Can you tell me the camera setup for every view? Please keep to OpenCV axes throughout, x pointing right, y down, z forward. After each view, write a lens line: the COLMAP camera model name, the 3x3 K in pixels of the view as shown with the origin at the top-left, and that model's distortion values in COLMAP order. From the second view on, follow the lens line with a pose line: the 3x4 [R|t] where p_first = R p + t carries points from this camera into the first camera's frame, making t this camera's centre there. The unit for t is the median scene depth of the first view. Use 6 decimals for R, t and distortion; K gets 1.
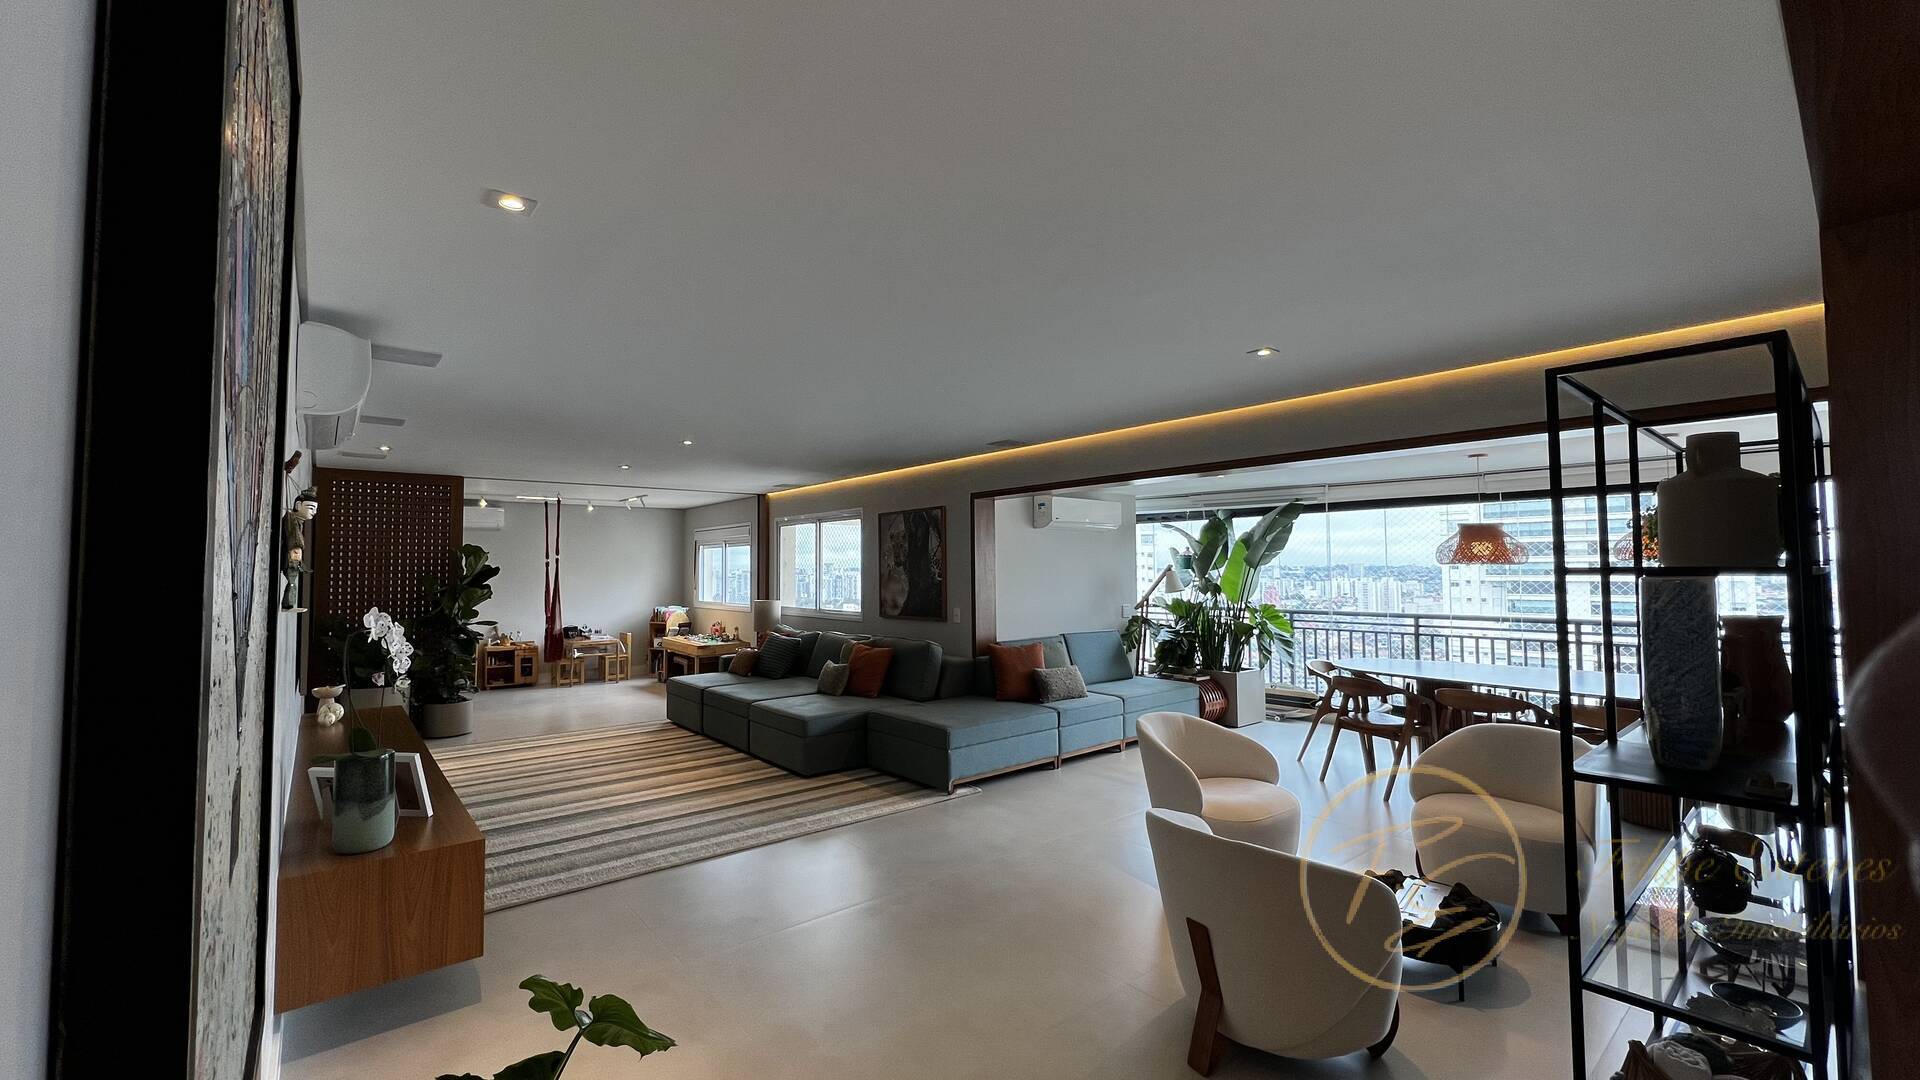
lens RADIAL K [[768.1, 0, 948.9], [0, 768.1, 535.6], [0, 0, 1]] dist [0.000716, -0.000185]
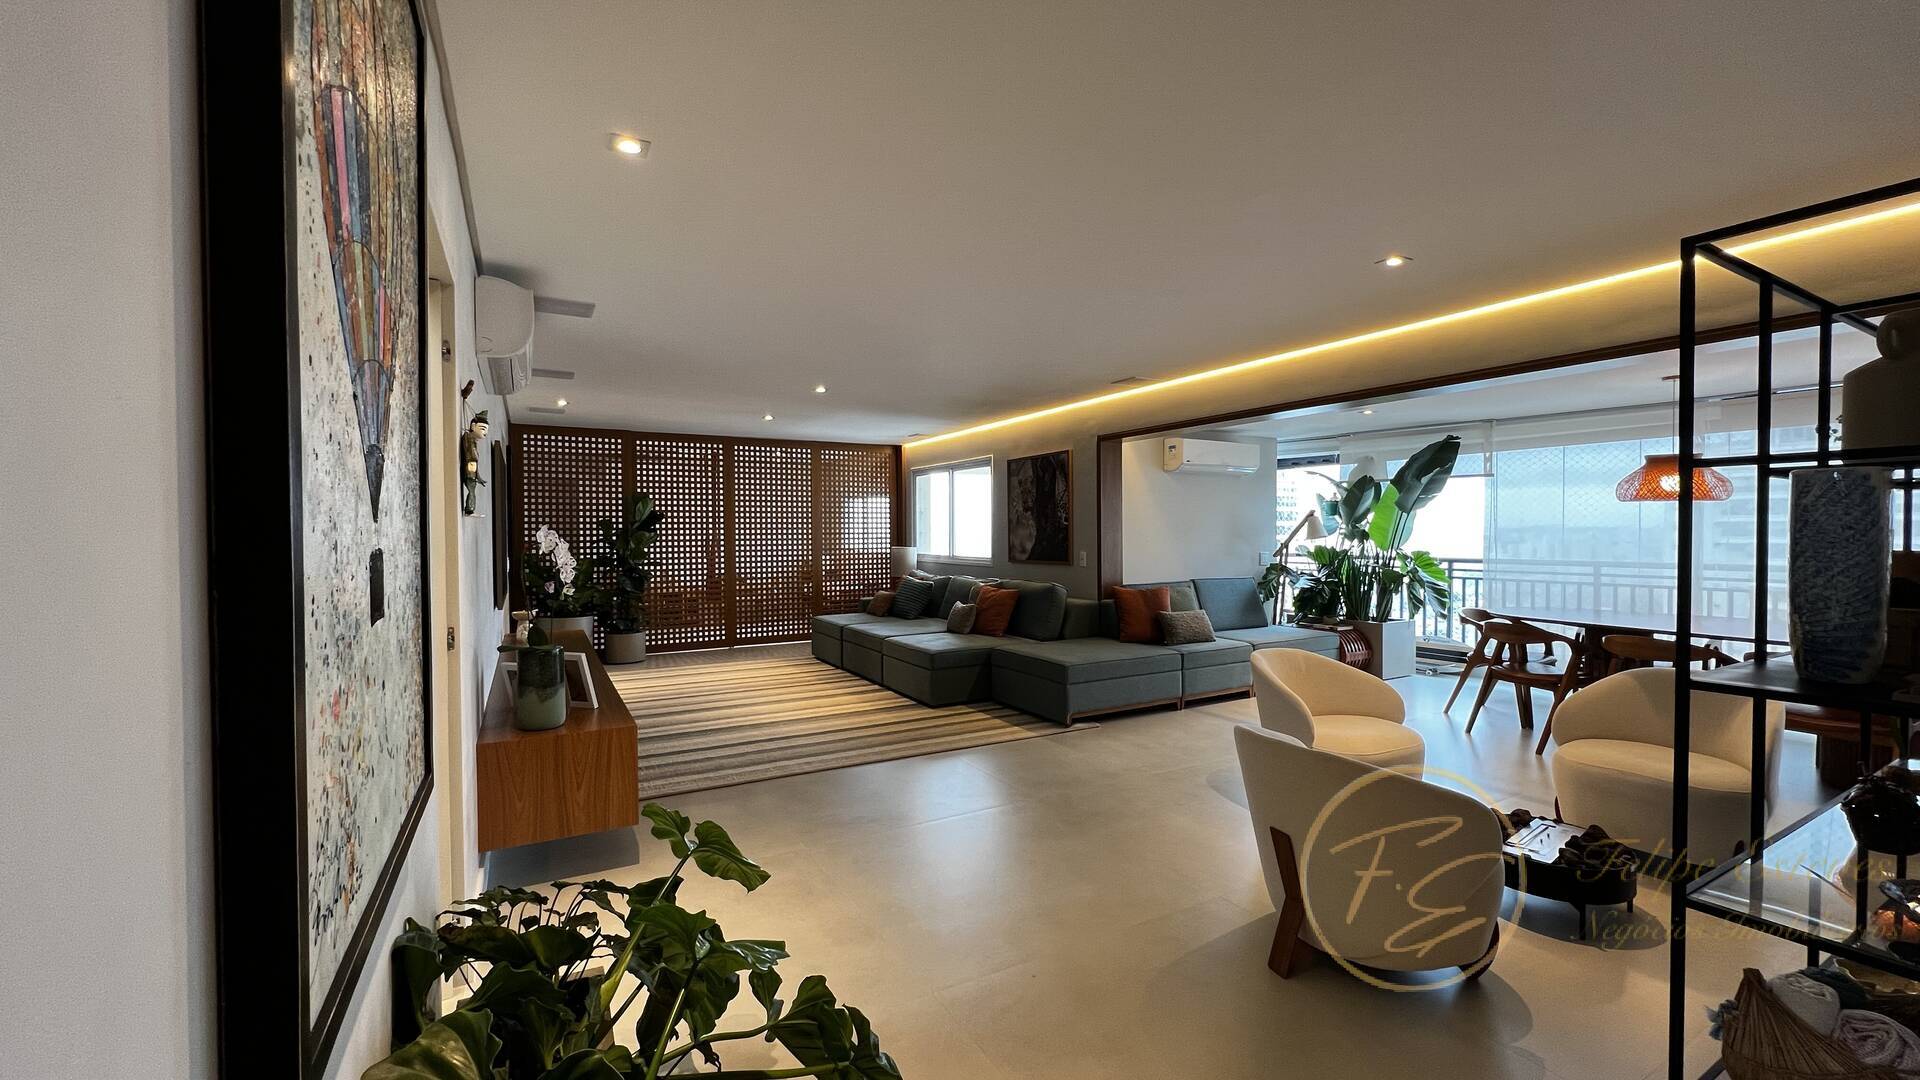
lens RADIAL K [[768.1, 0, 967.3], [0, 768.1, 547.7], [0, 0, 1]] dist [0.000716, -0.000185]
pose [[0.986016, 0.006372, -0.166532, 0.027408], [0.004815, 0.997762, 0.066685, 0.020724], [0.166584, -0.066555, 0.983779, -0.011398]]
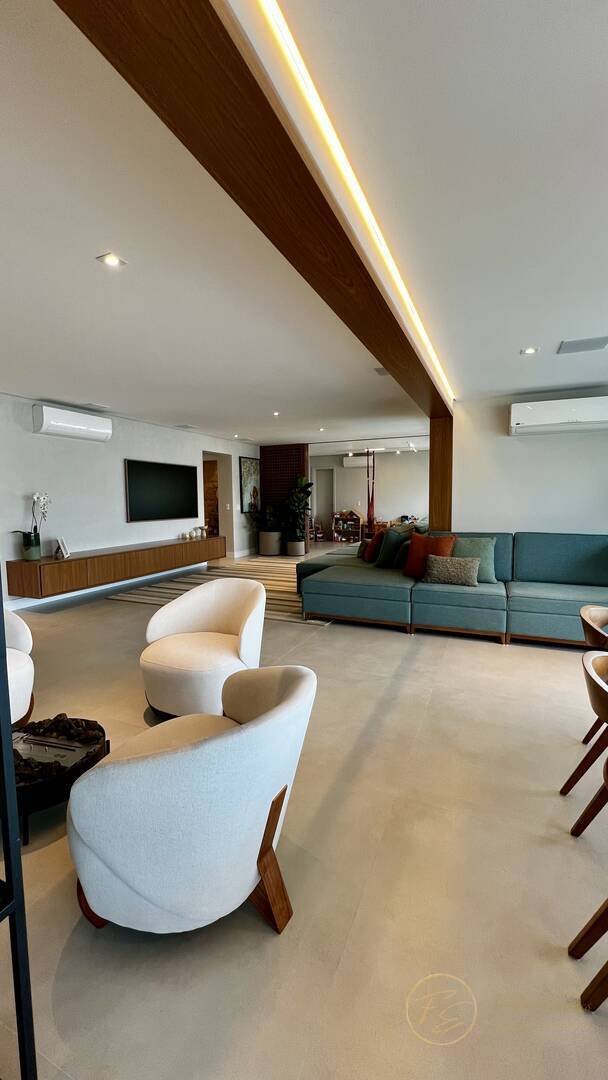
lens RADIAL K [[431.9, 0, 306.0], [0, 431.9, 537.5], [0, 0, 1]] dist [0.002362, -0.000993]
pose [[0.448323, 0.087020, -0.889626, 0.551590], [0.046540, 0.991628, 0.120451, 0.047298], [0.892659, -0.095404, 0.440520, 0.456792]]
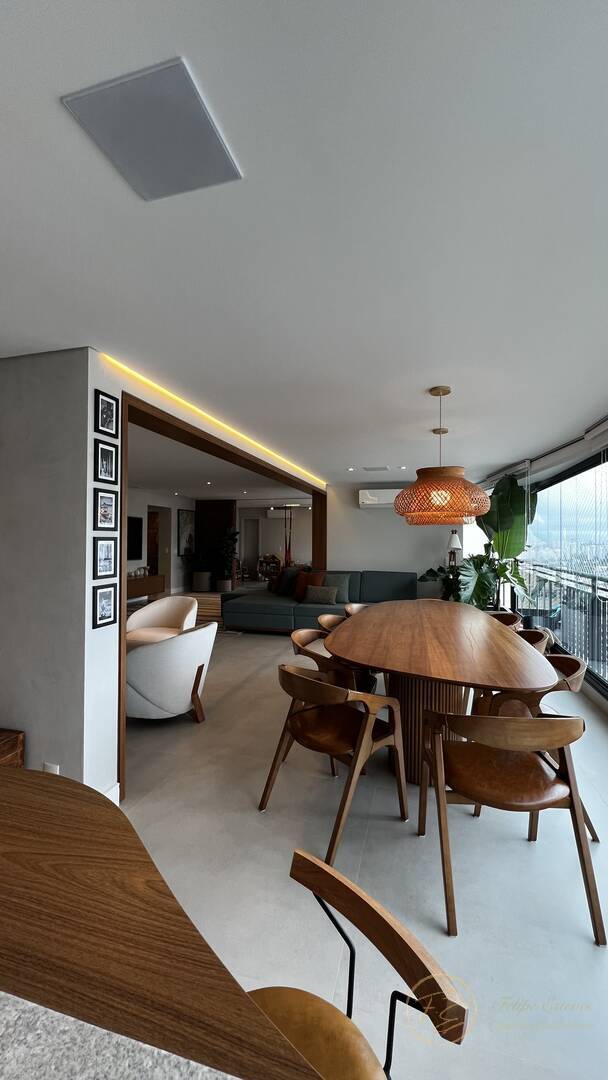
lens RADIAL K [[431.9, 0, 302.3], [0, 431.9, 533.2], [0, 0, 1]] dist [0.002362, -0.000993]
pose [[0.569310, -0.001753, -0.822121, 0.839262], [0.027397, 0.999483, 0.016840, 0.025777], [0.821667, -0.032111, 0.569063, 0.345888]]
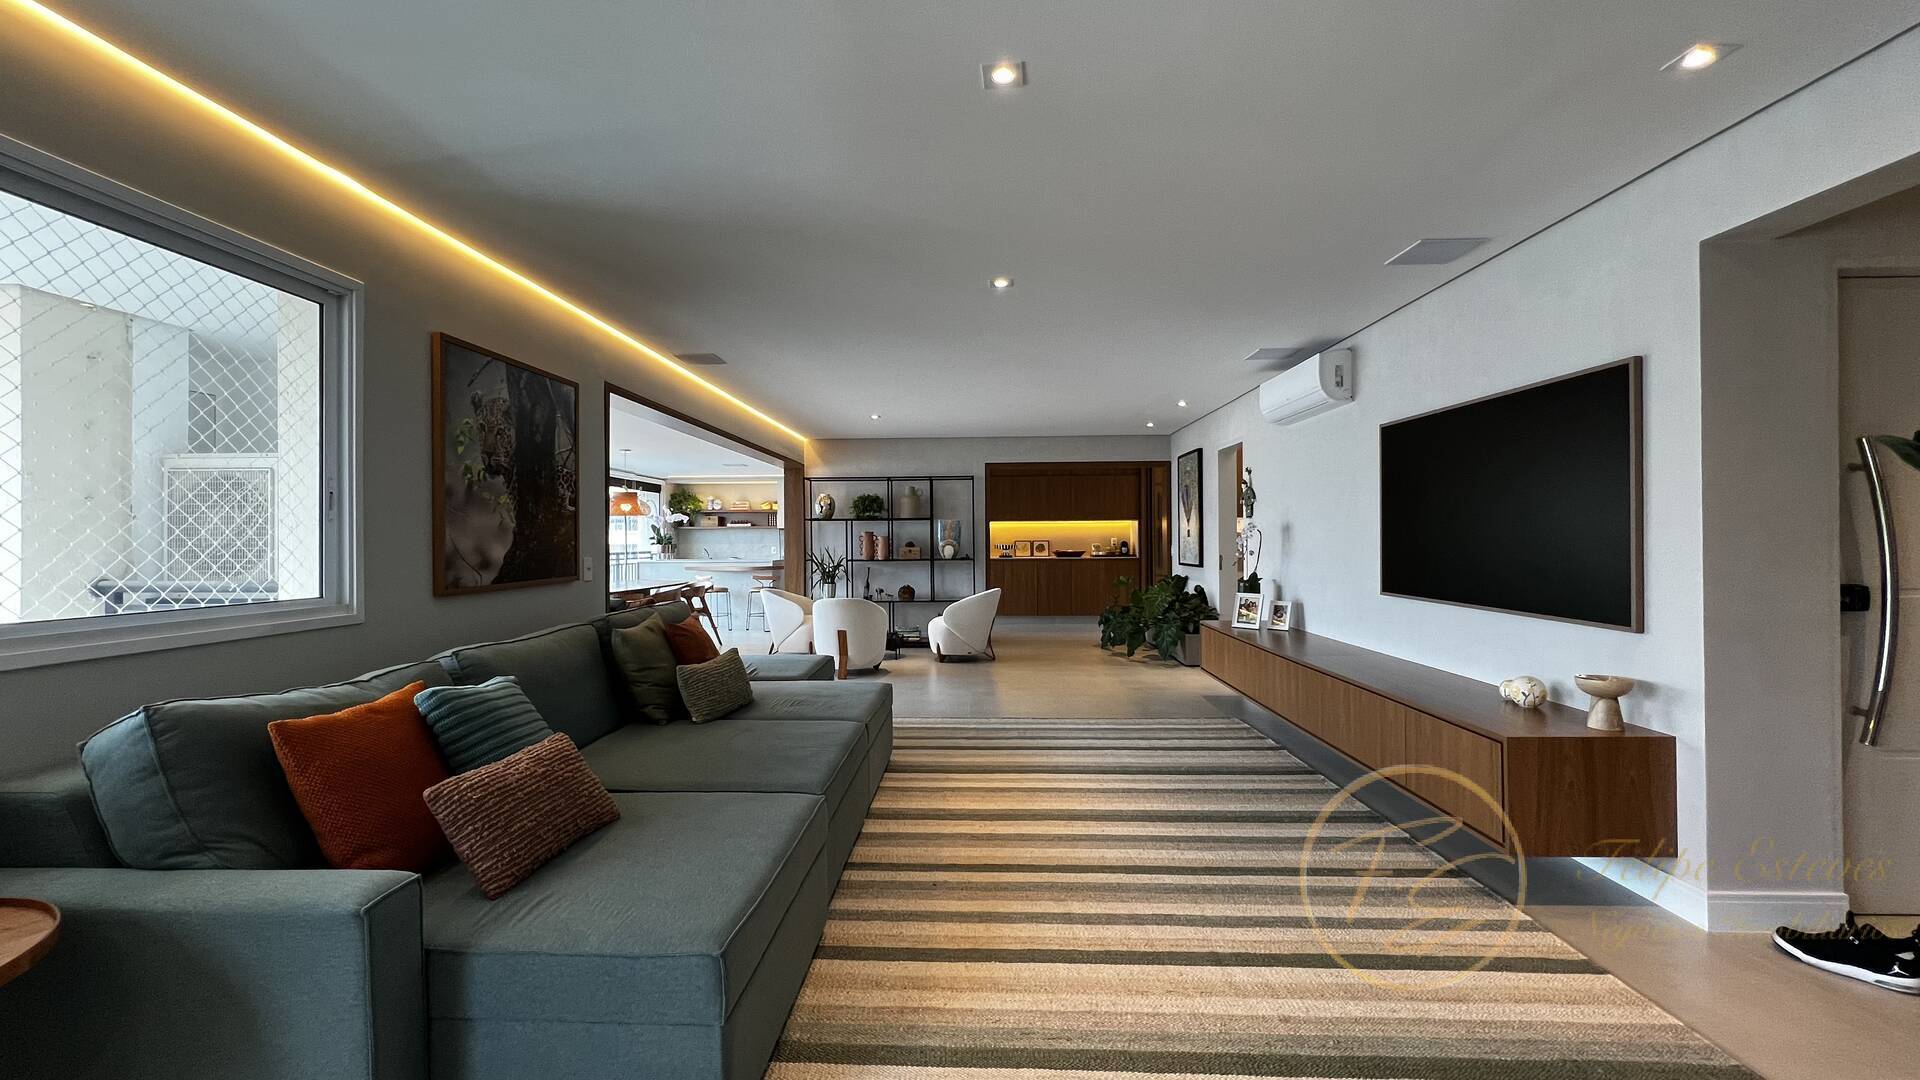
lens RADIAL K [[768.1, 0, 961.8], [0, 768.1, 535.6], [0, 0, 1]] dist [0.000716, -0.000185]
pose [[-0.759169, 0.015082, 0.650719, -0.592334], [-0.014669, 0.999081, -0.040271, 0.093844], [-0.650728, -0.040118, -0.758250, 1.217049]]
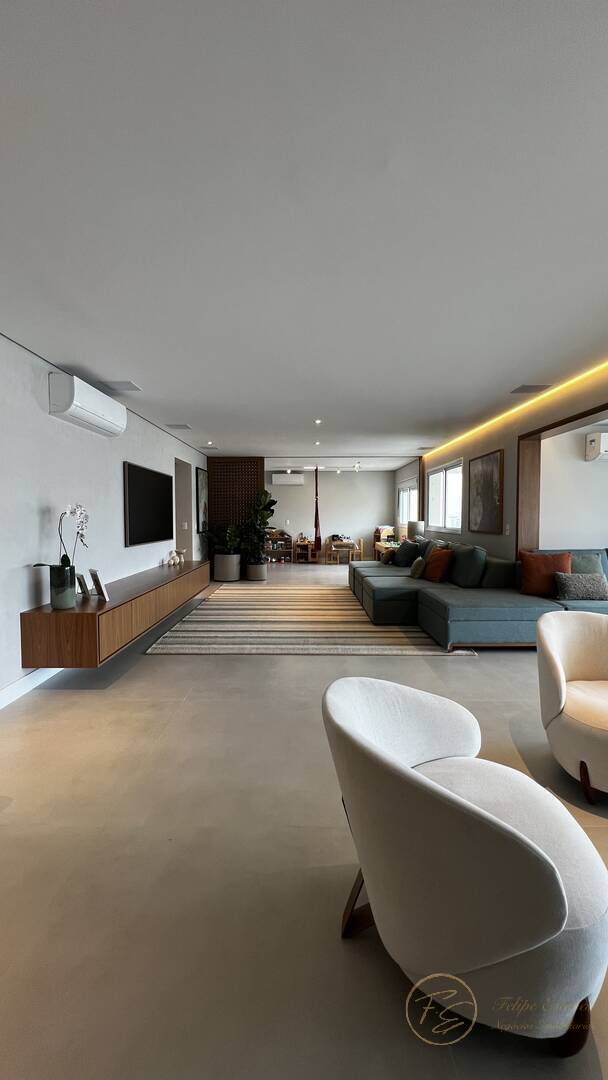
lens RADIAL K [[431.9, 0, 307.4], [0, 431.9, 535.9], [0, 0, 1]] dist [0.002362, -0.000993]
pose [[0.775536, 0.037359, -0.630197, 0.207032], [0.022717, 0.995950, 0.086996, 0.038741], [0.630895, -0.081785, 0.771546, 0.182467]]
